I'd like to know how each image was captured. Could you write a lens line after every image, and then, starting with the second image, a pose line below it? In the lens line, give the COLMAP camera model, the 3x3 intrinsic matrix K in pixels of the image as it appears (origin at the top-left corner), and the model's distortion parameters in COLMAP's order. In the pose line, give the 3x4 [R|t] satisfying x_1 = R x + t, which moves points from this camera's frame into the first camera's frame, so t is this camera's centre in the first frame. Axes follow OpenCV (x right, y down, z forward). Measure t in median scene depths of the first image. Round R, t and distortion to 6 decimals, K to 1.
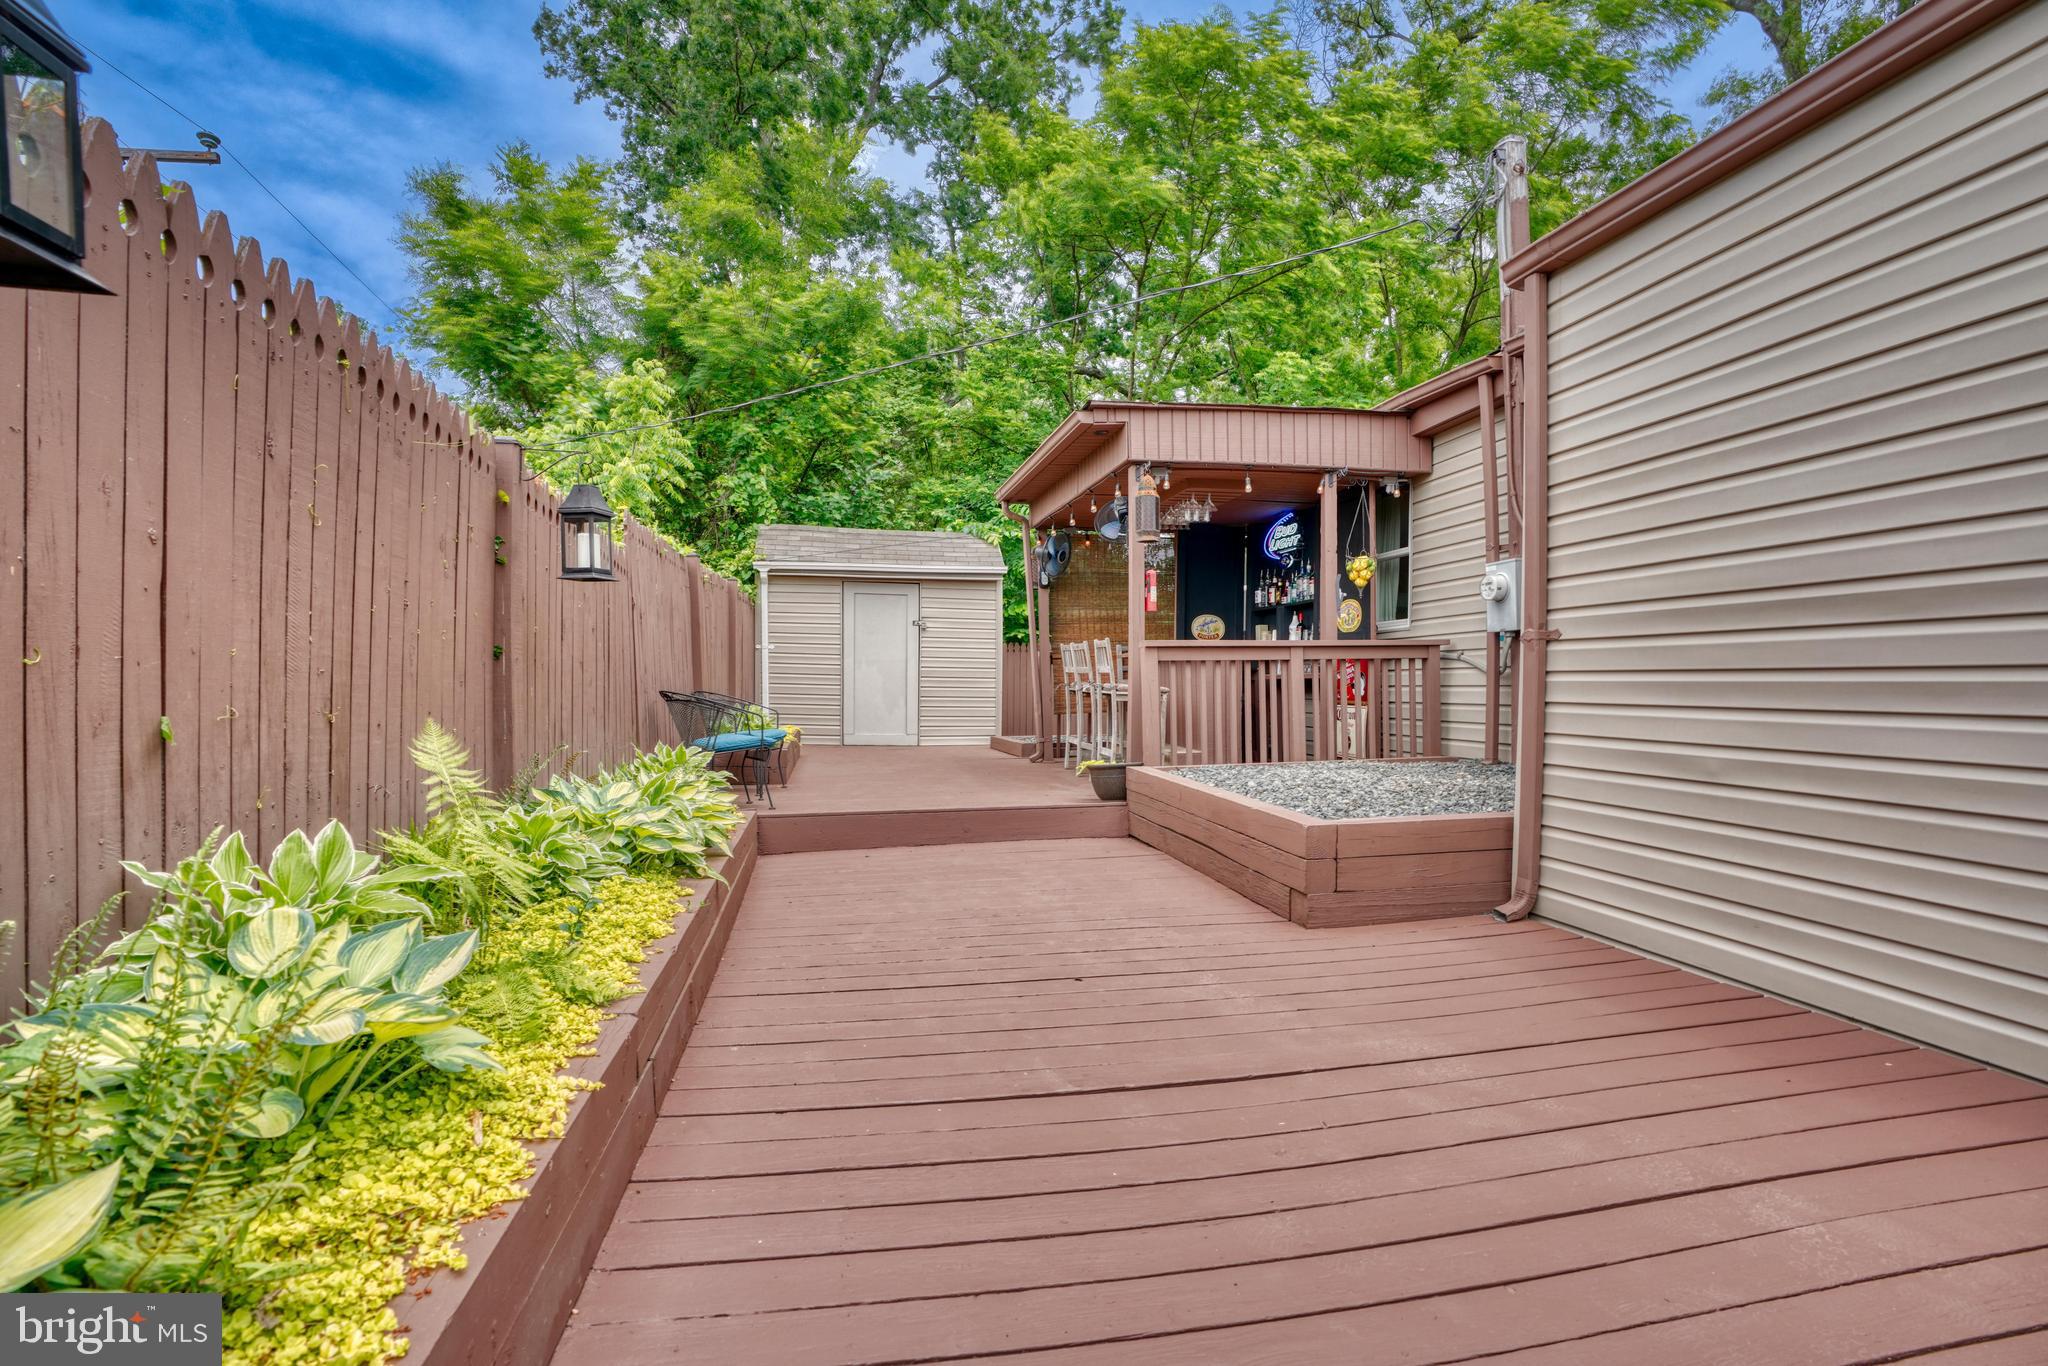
lens RADIAL K [[963.6, 0, 1013.0], [0, 963.6, 703.7], [0, 0, 1]] dist [-0.086696, 0.038368]
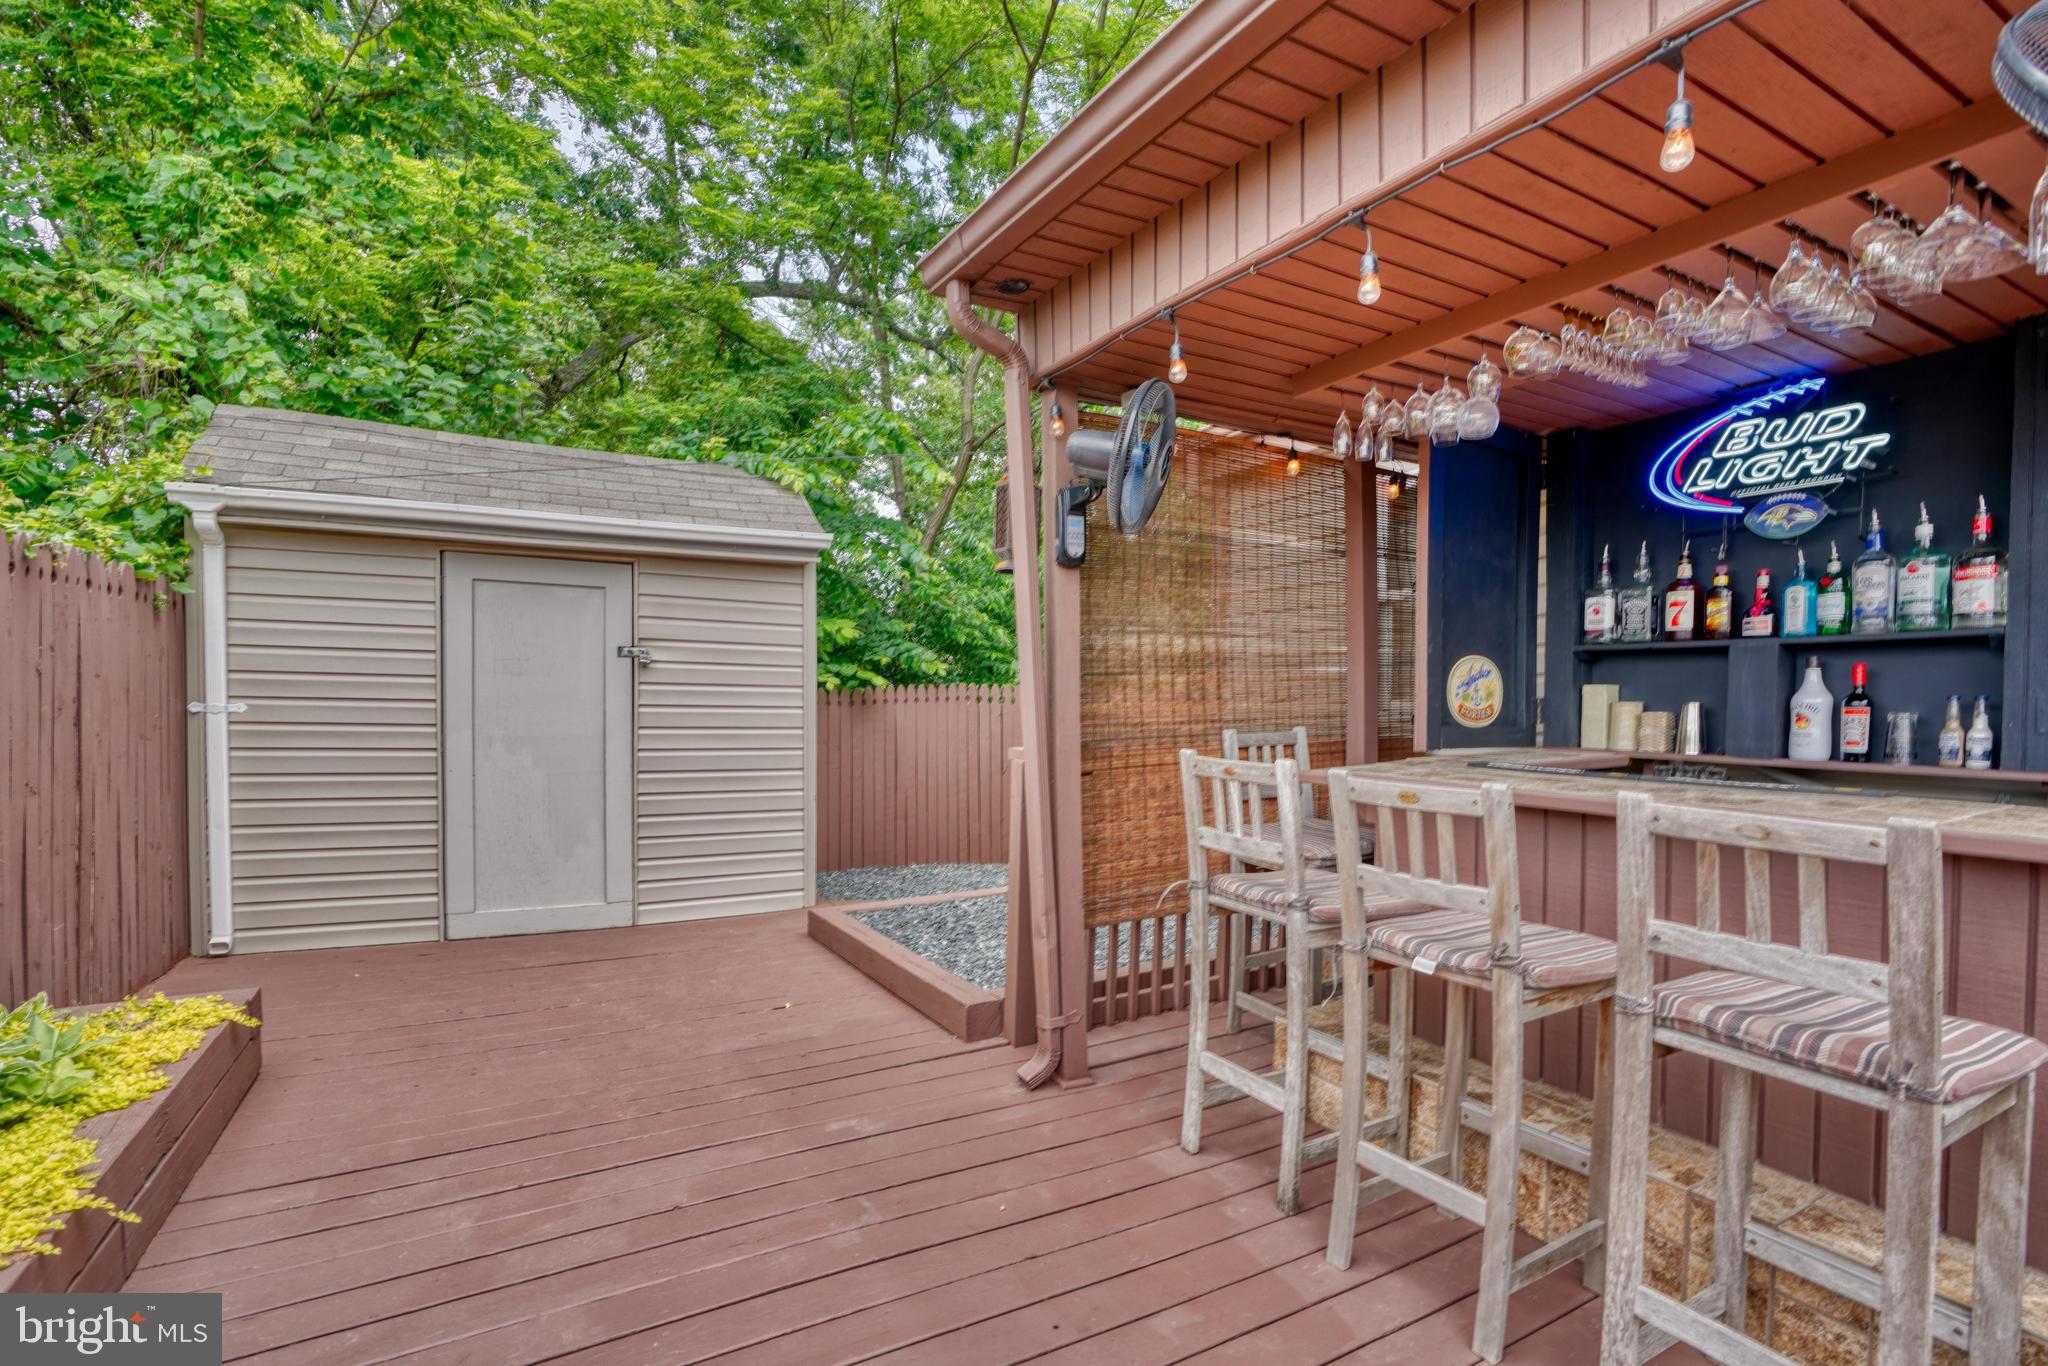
lens RADIAL K [[963.6, 0, 1013.0], [0, 963.6, 703.7], [0, 0, 1]] dist [-0.086696, 0.038368]
pose [[0.950219, -0.003930, 0.311559, -0.068530], [0.007642, 0.999914, -0.010694, -0.054261], [-0.311490, 0.012543, 0.950167, 0.534878]]
